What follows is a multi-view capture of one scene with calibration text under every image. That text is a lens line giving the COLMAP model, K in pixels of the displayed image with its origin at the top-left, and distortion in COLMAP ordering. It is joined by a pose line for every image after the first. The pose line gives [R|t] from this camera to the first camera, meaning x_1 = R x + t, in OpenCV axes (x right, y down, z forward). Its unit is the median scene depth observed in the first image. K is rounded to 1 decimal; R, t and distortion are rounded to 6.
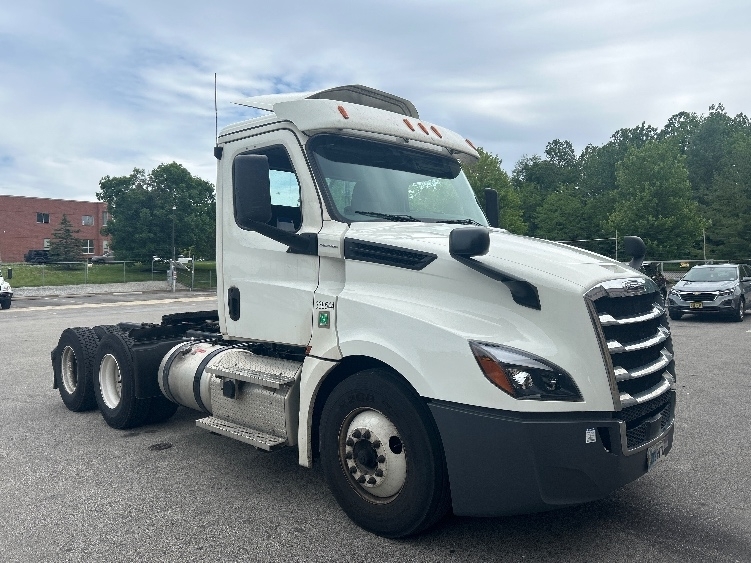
lens RADIAL K [[591.2, 0, 368.1], [0, 591.2, 273.8], [0, 0, 1]] dist [-0.011306, -0.009182]
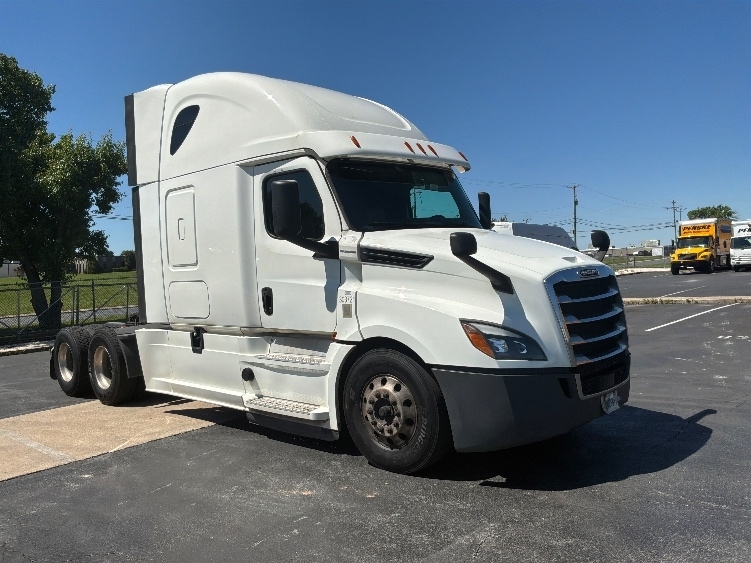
lens RADIAL K [[661.3, 0, 369.0], [0, 661.3, 279.9], [0, 0, 1]] dist [0.044734, -0.000555]
pose [[0.999046, -0.043612, 0.002390, -0.030804], [0.043558, 0.998870, 0.019014, -0.012184], [-0.003217, -0.018891, 0.999816, -0.438553]]
